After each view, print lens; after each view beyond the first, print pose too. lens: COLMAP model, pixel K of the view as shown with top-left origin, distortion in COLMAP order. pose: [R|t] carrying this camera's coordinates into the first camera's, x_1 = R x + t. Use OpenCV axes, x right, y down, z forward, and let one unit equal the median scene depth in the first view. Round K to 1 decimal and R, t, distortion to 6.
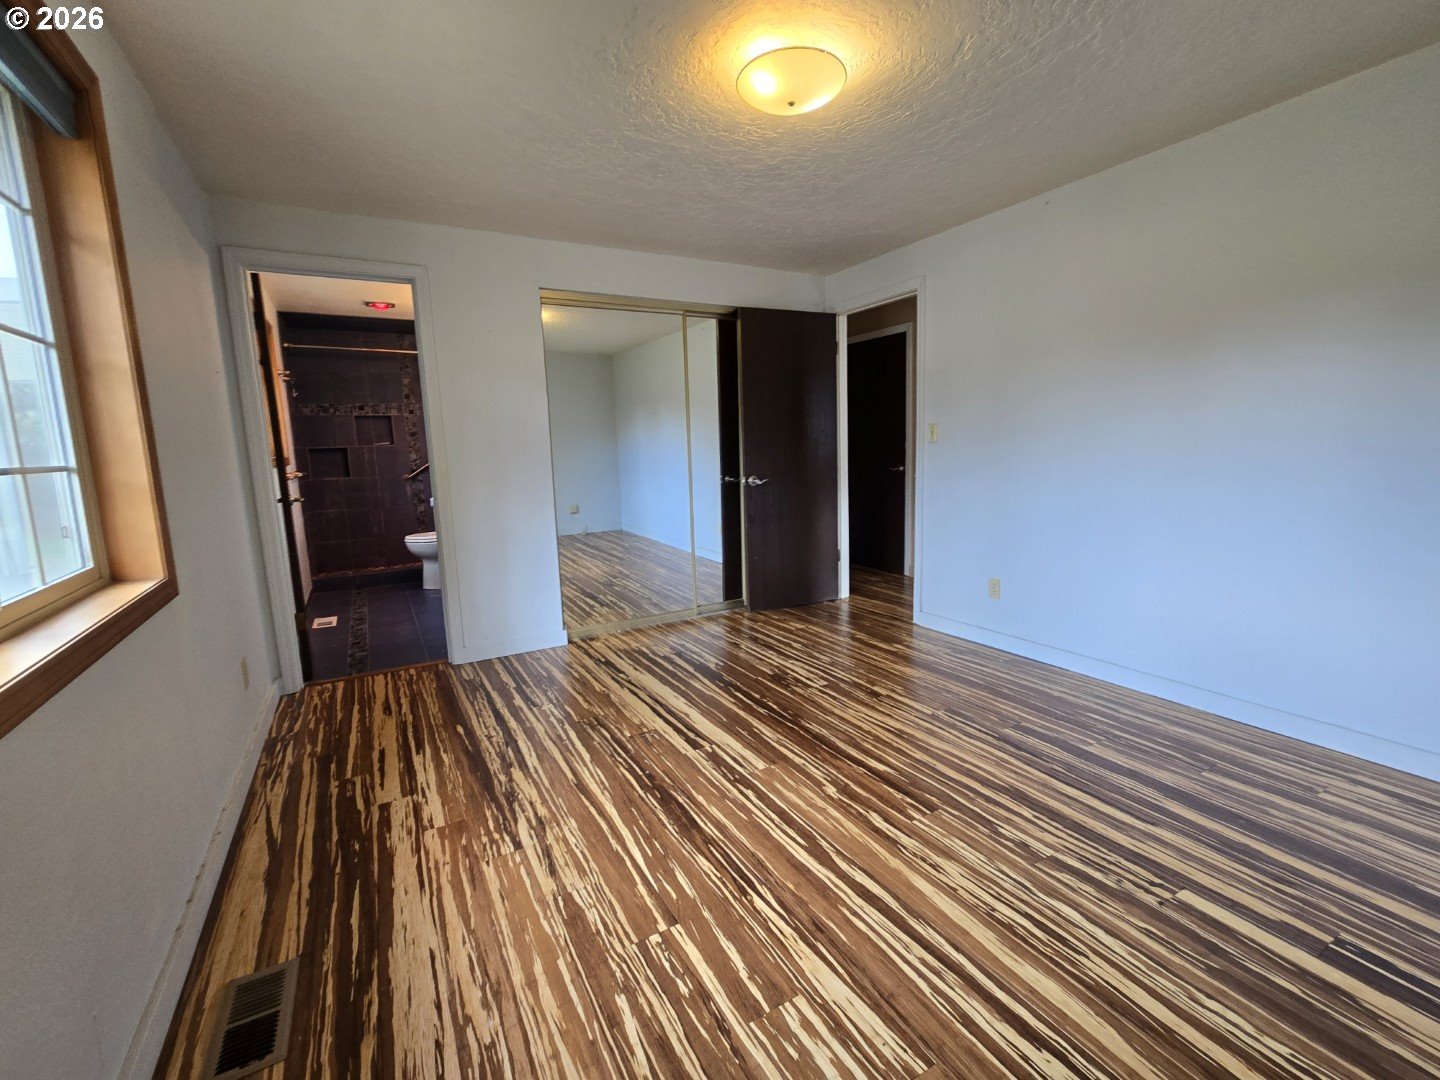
lens RADIAL K [[626.8, 0, 714.5], [0, 626.8, 535.1], [0, 0, 1]] dist [-0.002135, 0.000073]
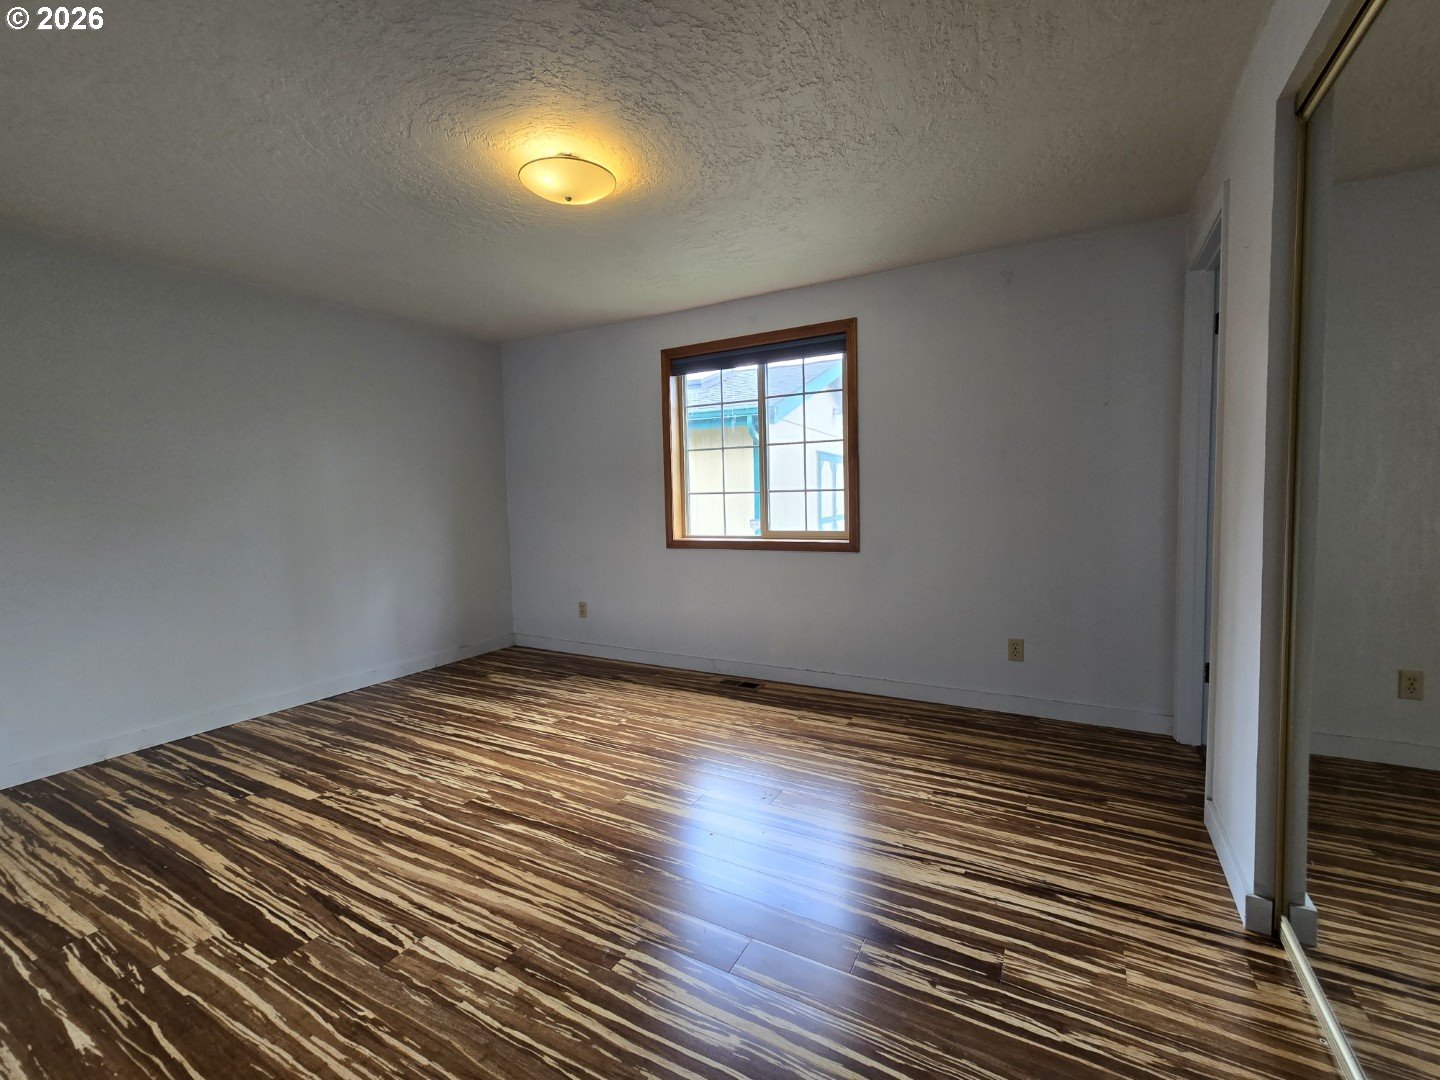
lens RADIAL K [[626.8, 0, 713.7], [0, 626.8, 543.9], [0, 0, 1]] dist [-0.002135, 0.000073]
pose [[-0.854222, 0.087903, -0.512423, 0.514329], [-0.028353, 0.976260, 0.214737, -0.308191], [0.519135, 0.197962, -0.831451, 2.118613]]
